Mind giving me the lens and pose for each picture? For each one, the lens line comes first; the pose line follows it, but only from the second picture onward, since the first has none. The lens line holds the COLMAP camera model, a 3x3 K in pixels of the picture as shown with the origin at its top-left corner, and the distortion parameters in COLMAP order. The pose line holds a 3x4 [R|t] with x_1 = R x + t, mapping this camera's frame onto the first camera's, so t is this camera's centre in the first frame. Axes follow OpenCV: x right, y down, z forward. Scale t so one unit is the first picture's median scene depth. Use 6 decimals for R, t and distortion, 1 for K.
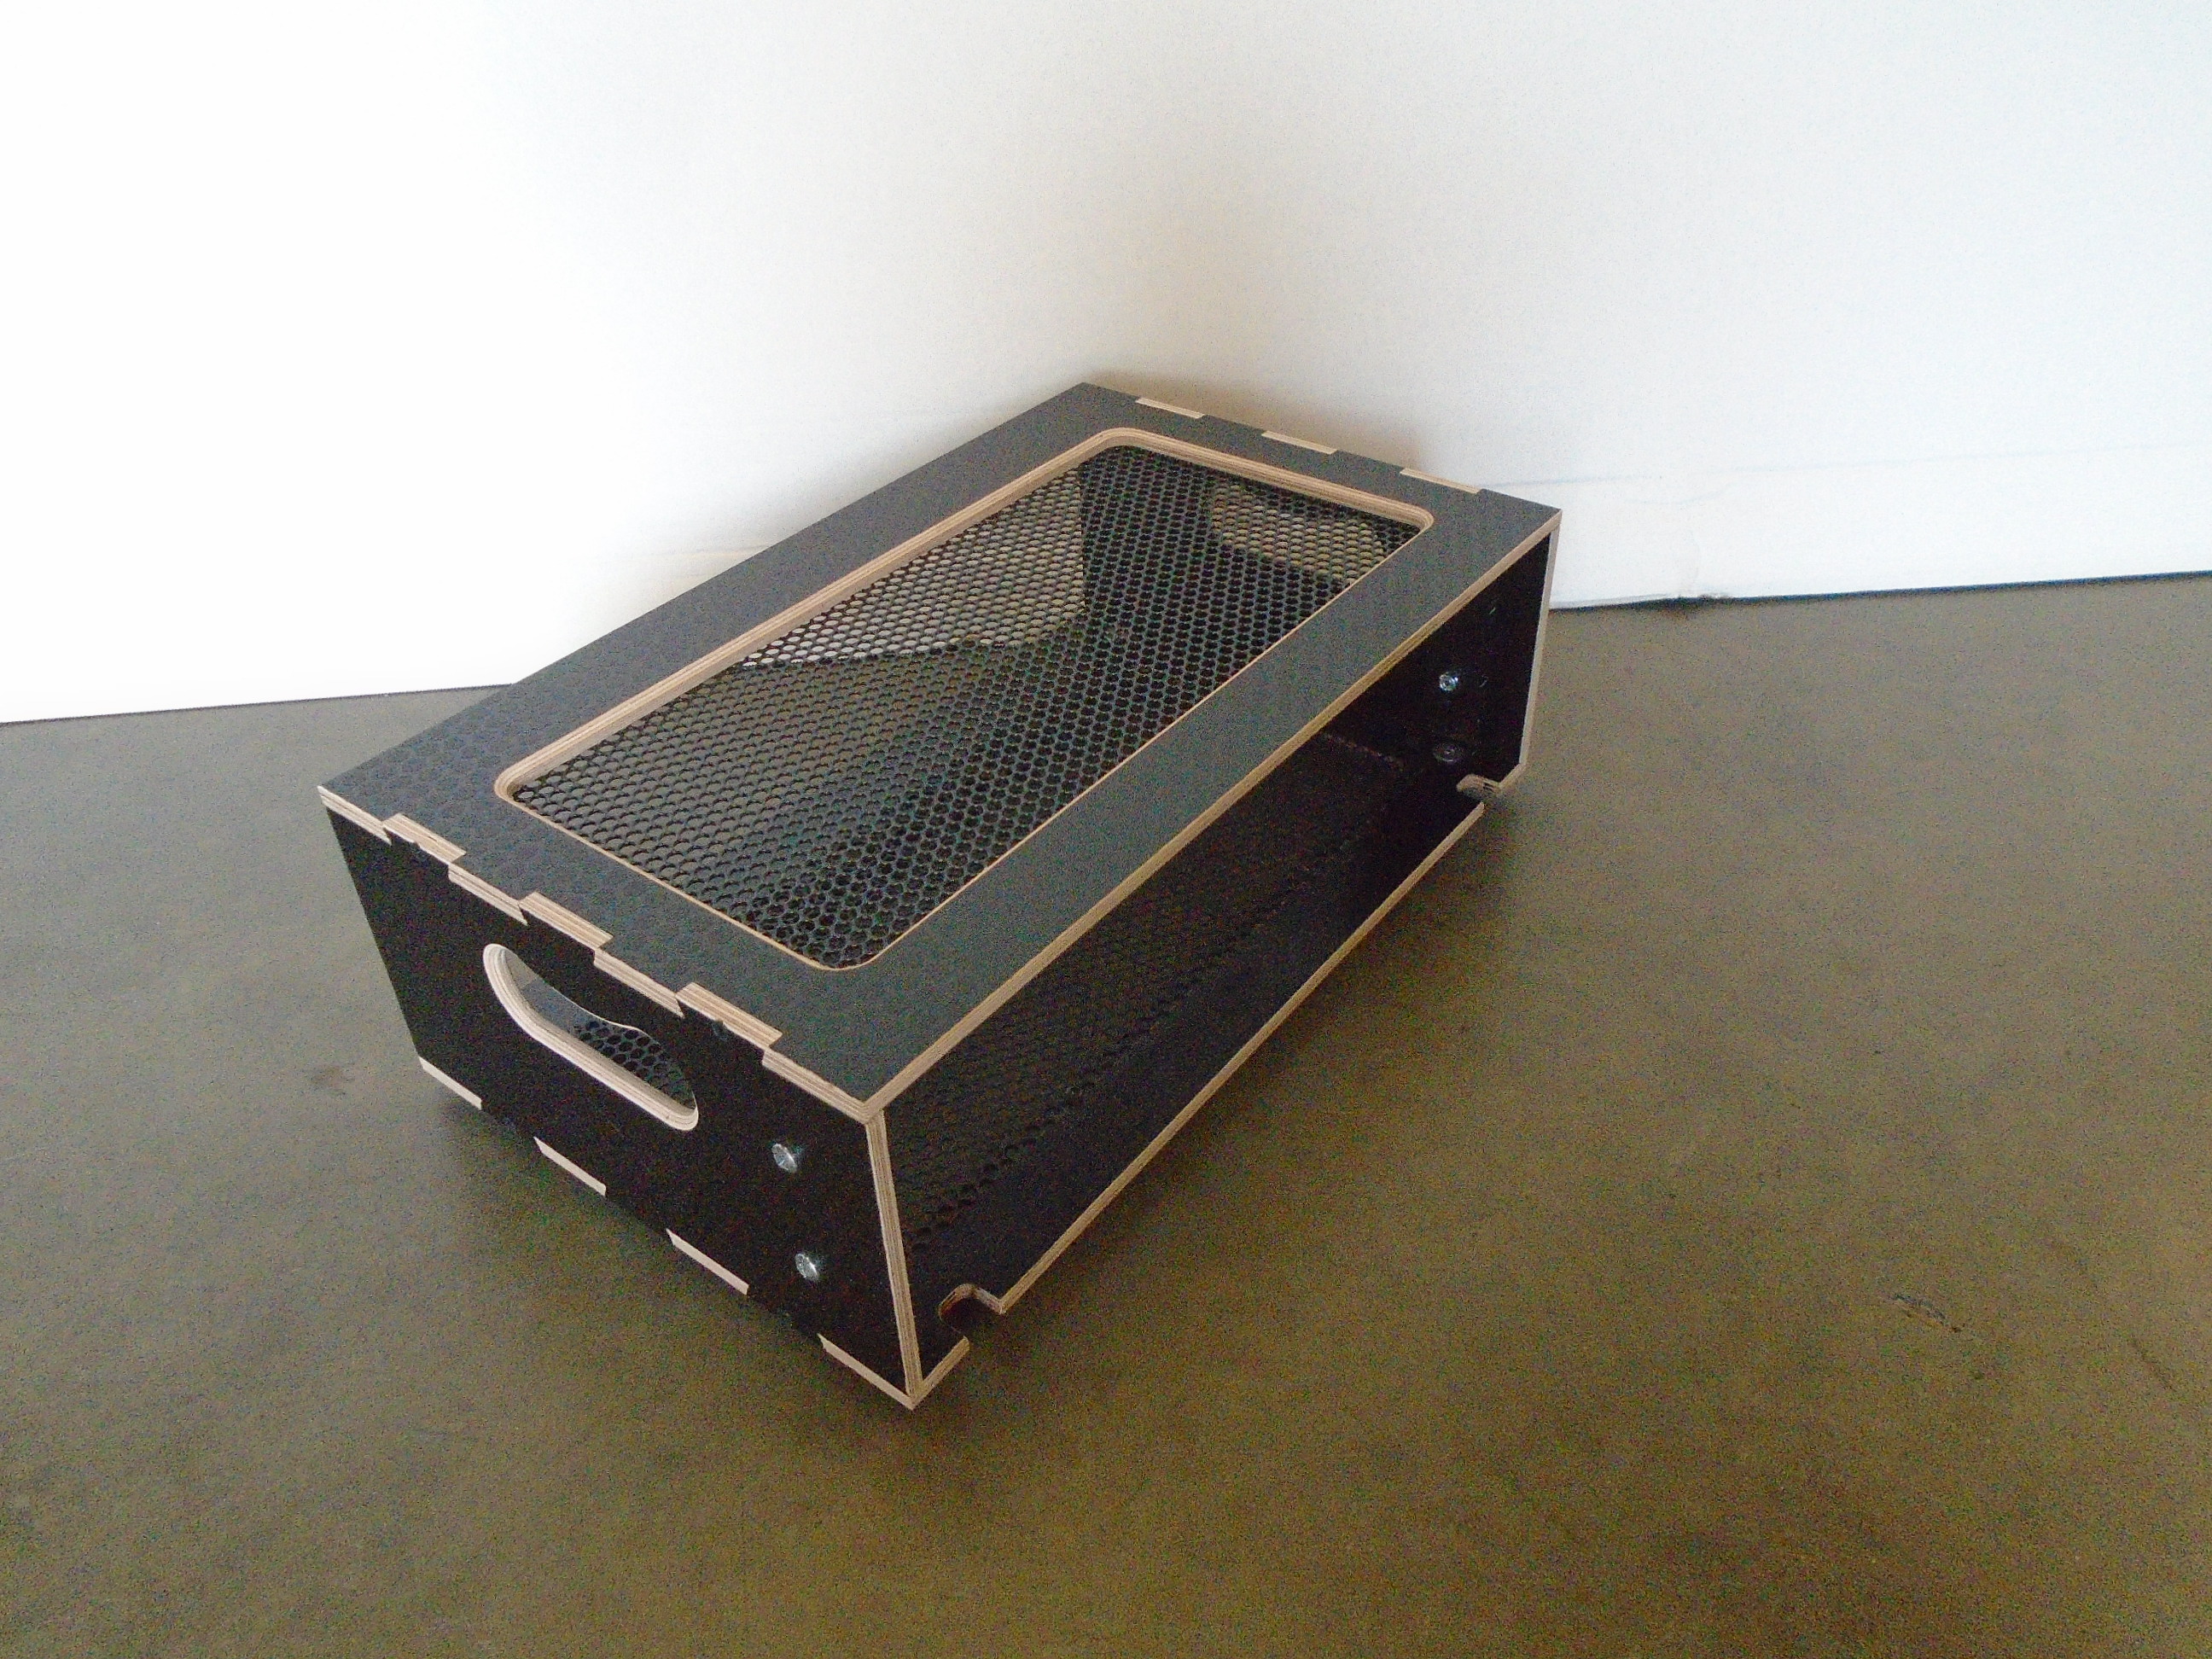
lens RADIAL K [[1705.6, 0, 1106.0], [0, 1705.6, 829.5], [0, 0, 1]] dist [0.067674, 0.000317]
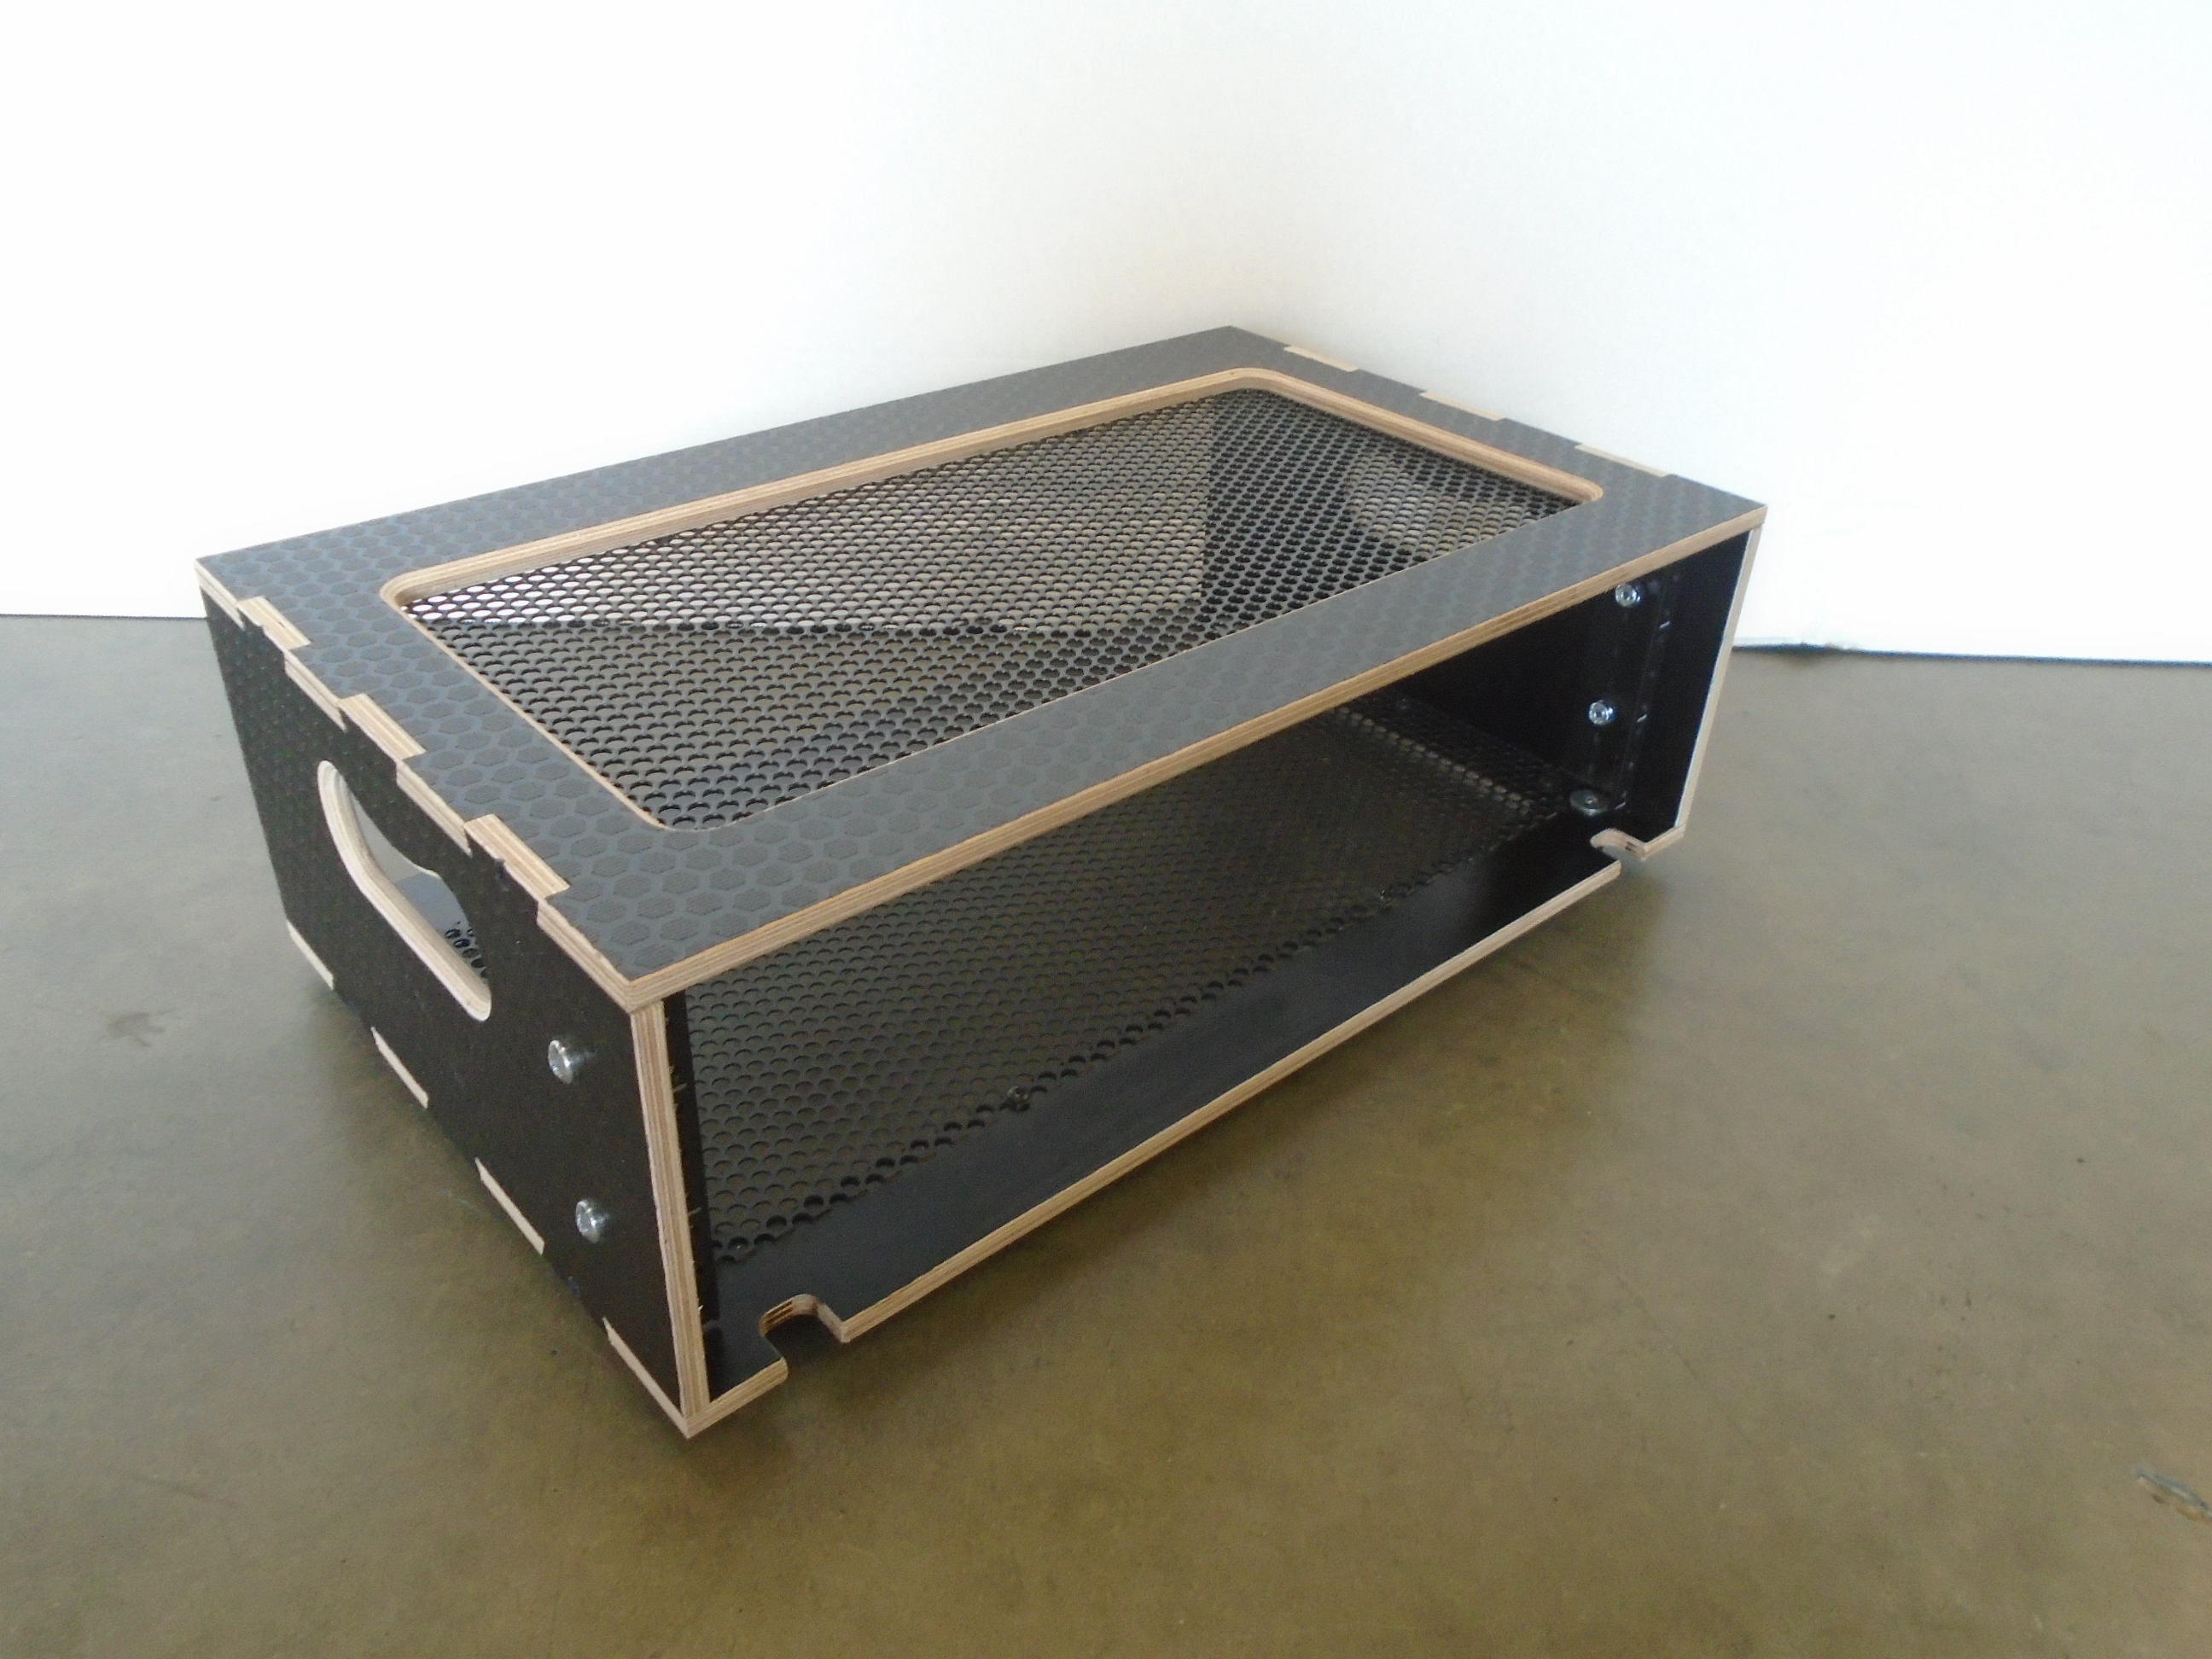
lens RADIAL K [[1710.4, 0, 1106.0], [0, 1710.4, 829.5], [0, 0, 1]] dist [-0.004940, -0.002500]
pose [[0.979547, 0.157801, -0.124850, 0.108440], [-0.167387, 0.983377, -0.070370, 0.089221], [0.111670, 0.089829, 0.989677, 0.232736]]
